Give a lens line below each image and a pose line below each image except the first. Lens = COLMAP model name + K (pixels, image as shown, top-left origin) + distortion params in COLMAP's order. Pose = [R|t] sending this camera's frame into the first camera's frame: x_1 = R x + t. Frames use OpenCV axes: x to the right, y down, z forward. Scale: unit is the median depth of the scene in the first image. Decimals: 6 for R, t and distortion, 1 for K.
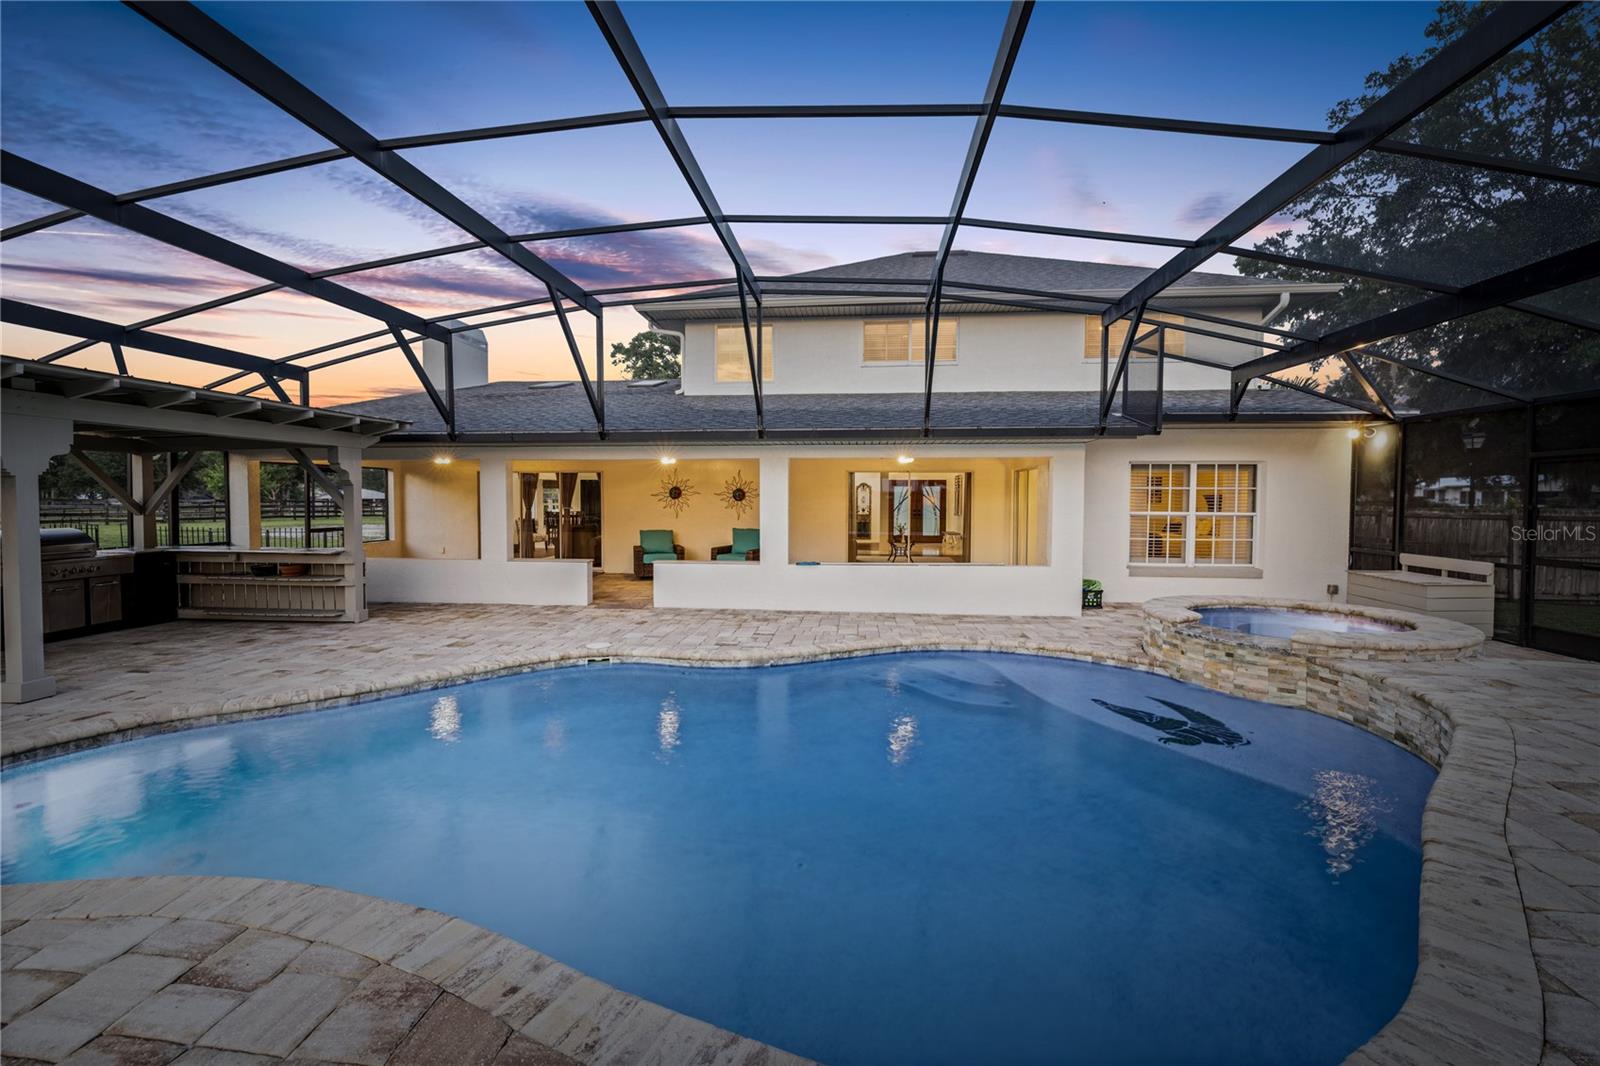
lens RADIAL K [[675.9, 0, 792.3], [0, 675.9, 518.1], [0, 0, 1]] dist [0.002424, 0.000114]
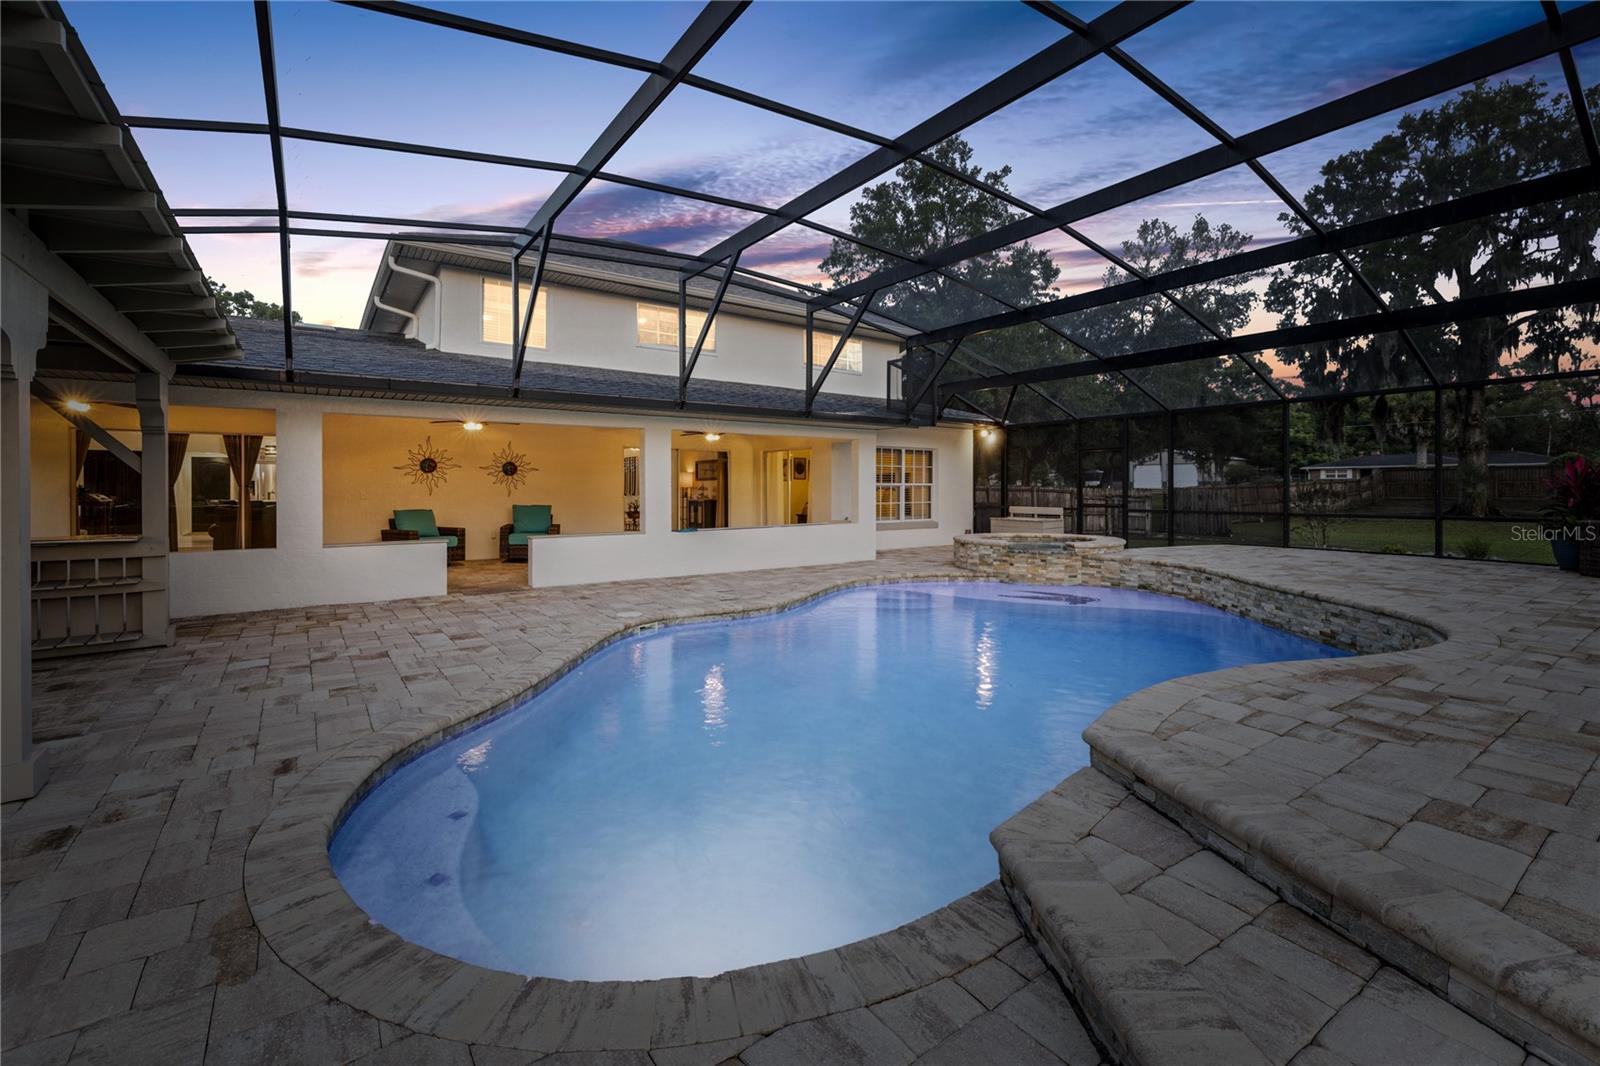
lens RADIAL K [[675.9, 0, 792.3], [0, 675.9, 518.1], [0, 0, 1]] dist [0.002424, 0.000114]
pose [[0.748265, -0.034854, 0.662483, -0.563667], [0.024655, 0.999390, 0.024732, 0.024762], [-0.662941, -0.002173, 0.748668, 0.099043]]
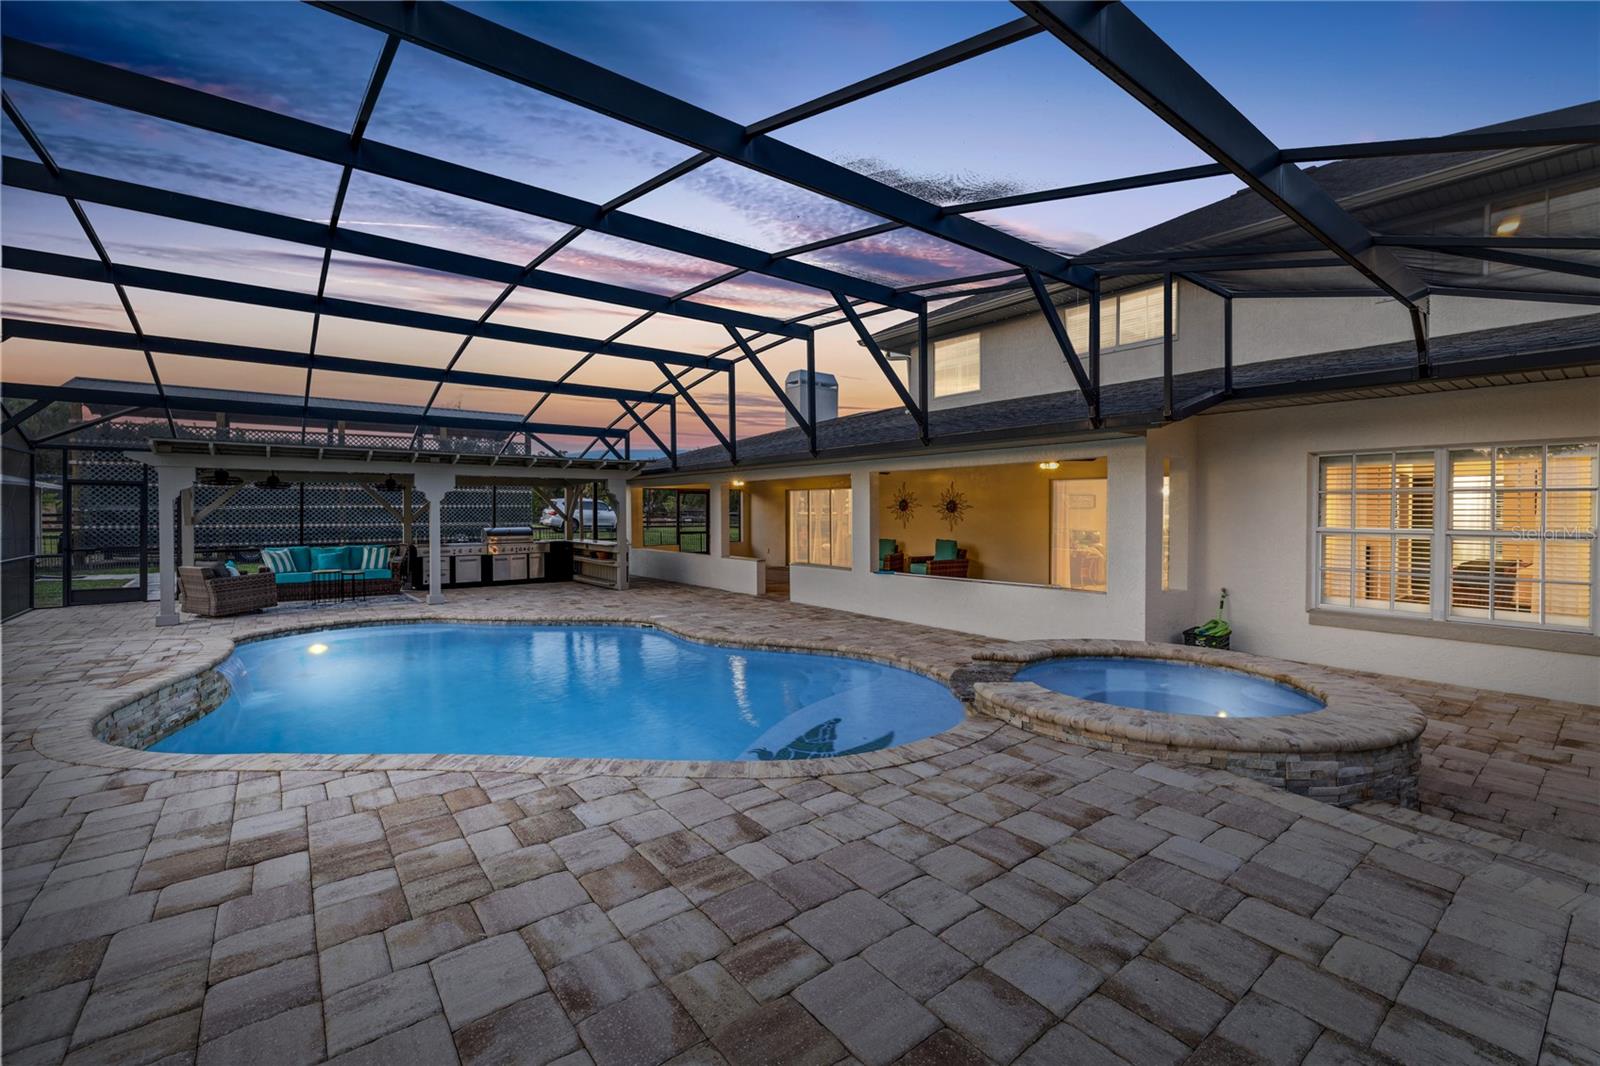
lens RADIAL K [[675.9, 0, 792.3], [0, 675.9, 518.1], [0, 0, 1]] dist [0.002424, 0.000114]
pose [[0.700047, 0.006284, -0.714069, 0.684910], [-0.016670, 0.999833, -0.007543, -0.009154], [0.713902, 0.017184, 0.700034, 0.162449]]
